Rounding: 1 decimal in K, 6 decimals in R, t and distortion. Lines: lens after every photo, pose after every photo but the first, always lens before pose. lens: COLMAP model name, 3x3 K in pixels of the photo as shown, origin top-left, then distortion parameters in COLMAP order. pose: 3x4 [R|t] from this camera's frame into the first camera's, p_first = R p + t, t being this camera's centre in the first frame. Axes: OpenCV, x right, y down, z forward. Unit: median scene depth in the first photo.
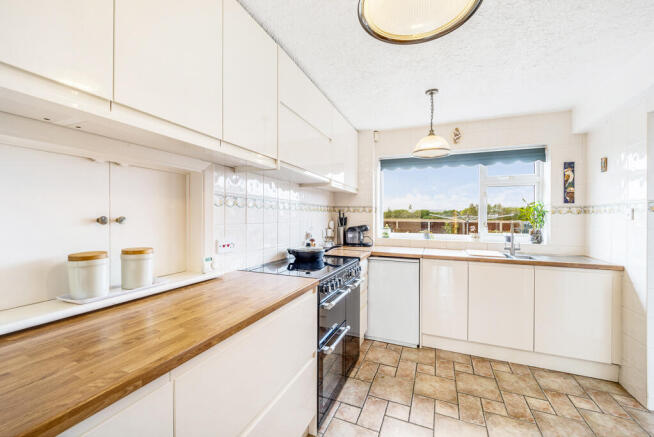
lens RADIAL K [[272.1, 0, 318.6], [0, 272.1, 215.2], [0, 0, 1]] dist [-0.003738, -0.000587]
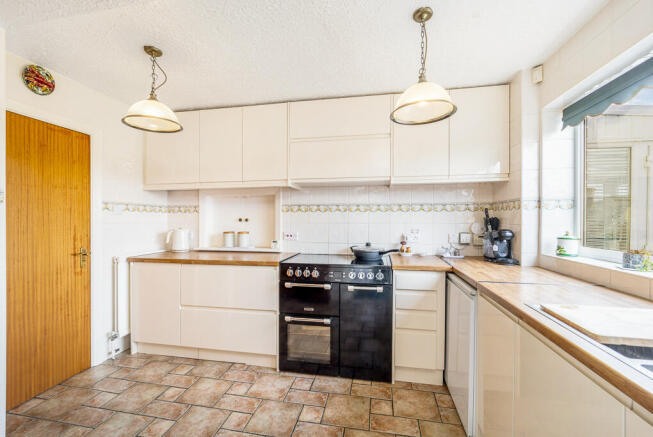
lens RADIAL K [[271.7, 0, 328.0], [0, 271.7, 220.4], [0, 0, 1]] dist [-0.003738, -0.000587]
pose [[0.205707, -0.010622, -0.978556, 0.856192], [0.003236, 0.999943, -0.010174, 0.023246], [0.978608, -0.001073, 0.205730, 0.577694]]
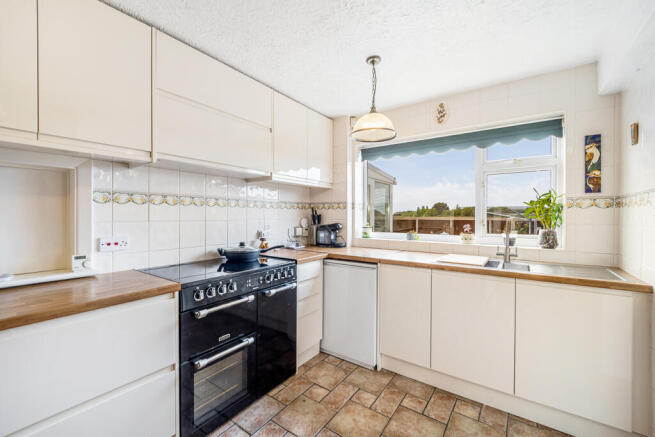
lens RADIAL K [[272.5, 0, 320.1], [0, 272.5, 215.2], [0, 0, 1]] dist [-0.003738, -0.000587]
pose [[0.973868, -0.005619, -0.227045, 0.390395], [0.006519, 0.999974, 0.003216, 0.007468], [0.227021, -0.004612, 0.973879, 0.145172]]
